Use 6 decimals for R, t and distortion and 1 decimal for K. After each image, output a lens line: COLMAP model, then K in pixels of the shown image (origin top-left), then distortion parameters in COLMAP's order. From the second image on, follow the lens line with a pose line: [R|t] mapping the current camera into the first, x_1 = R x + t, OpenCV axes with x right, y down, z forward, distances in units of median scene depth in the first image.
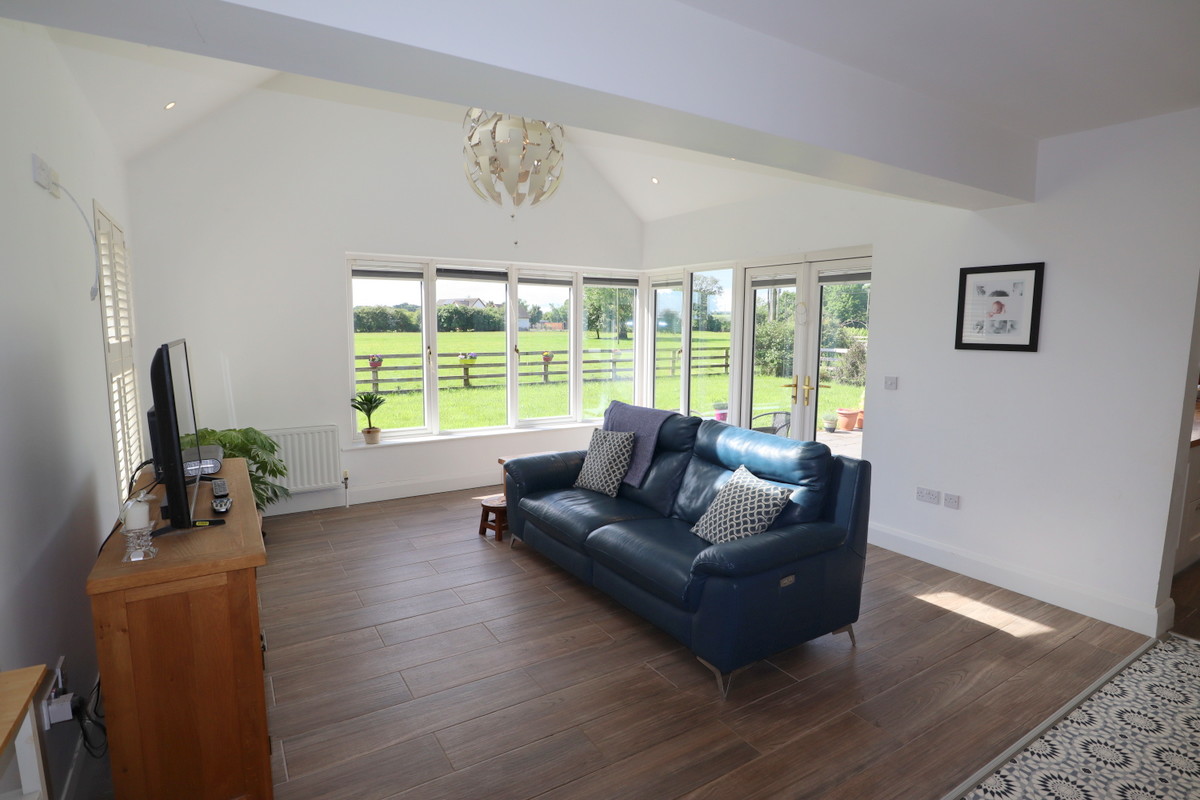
lens RADIAL K [[618.0, 0, 598.3], [0, 618.0, 406.9], [0, 0, 1]] dist [-0.034568, 0.009733]
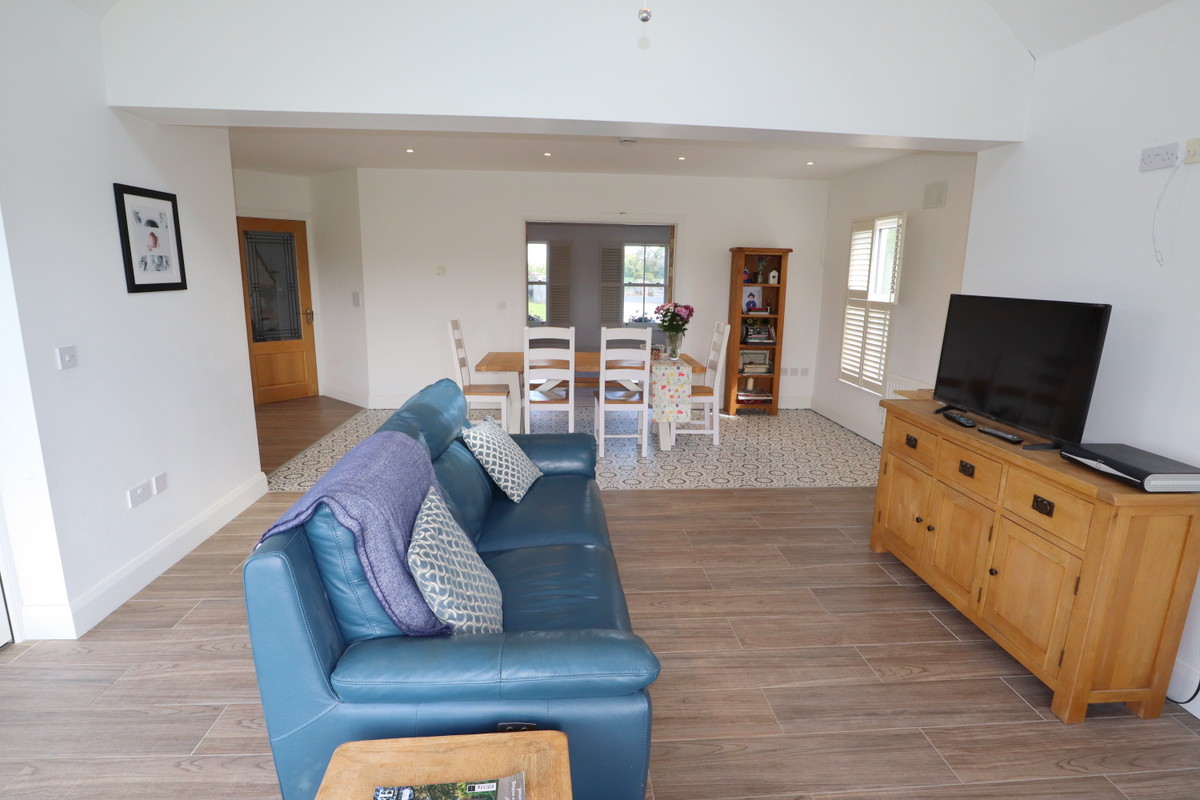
lens RADIAL K [[618.0, 0, 597.5], [0, 618.0, 398.2], [0, 0, 1]] dist [-0.034568, 0.009733]
pose [[-0.885504, -0.119483, 0.449007, -0.198572], [0.035717, 0.946006, 0.322175, -0.136447], [-0.463257, 0.301324, -0.833425, 0.986838]]
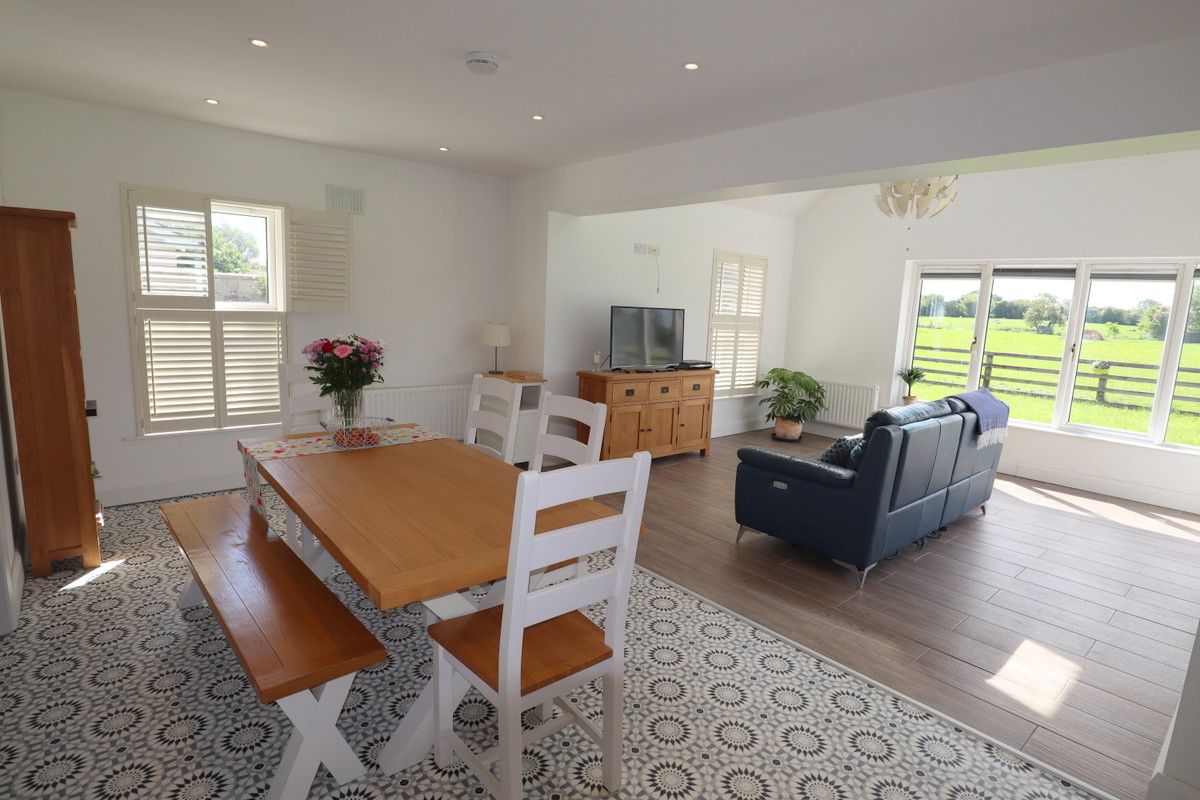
lens RADIAL K [[618.0, 0, 606.7], [0, 618.0, 399.9], [0, 0, 1]] dist [-0.034568, 0.009733]
pose [[0.162118, 0.158313, -0.973989, 0.776541], [-0.175210, 0.975981, 0.129474, -0.012214], [0.971092, 0.149662, 0.185962, 0.151870]]
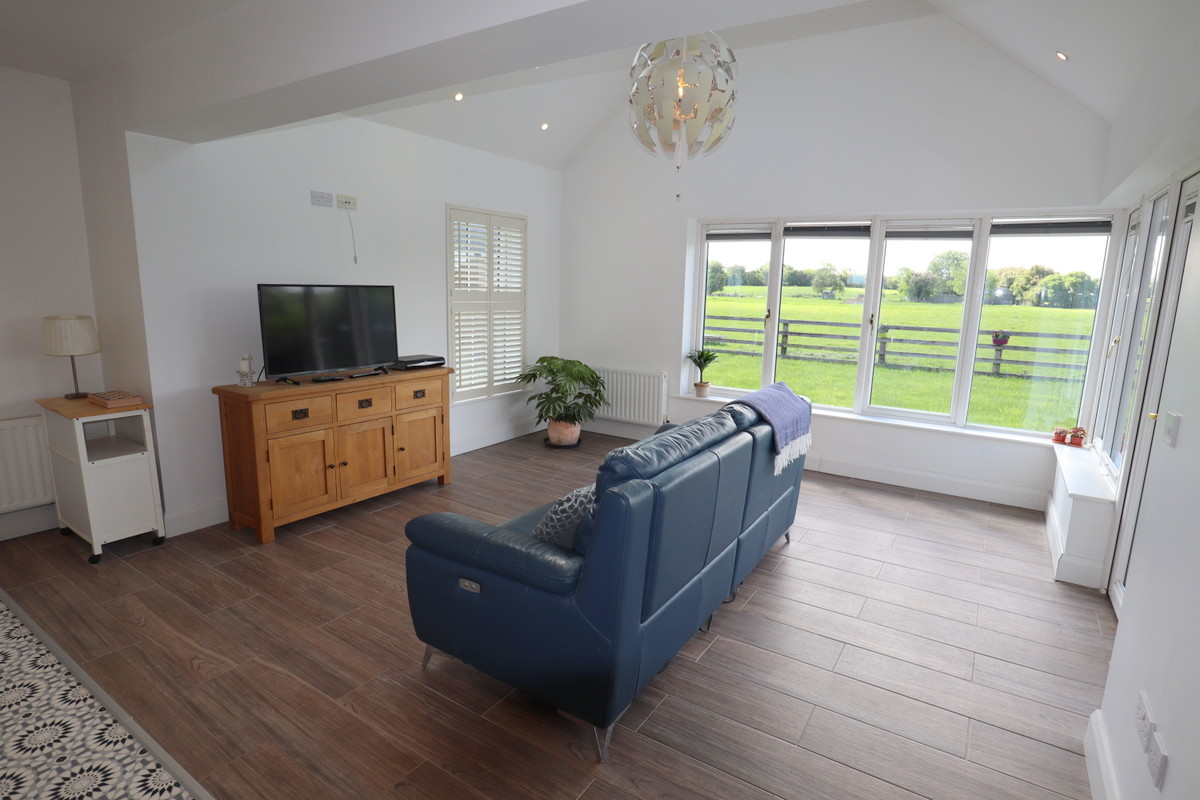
lens RADIAL K [[618.0, 0, 601.5], [0, 618.0, 396.8], [0, 0, 1]] dist [-0.034568, 0.009733]
pose [[0.422149, 0.170045, -0.890435, 0.522463], [-0.143345, 0.982413, 0.119651, -0.044827], [0.895122, 0.077128, 0.439100, 0.375380]]
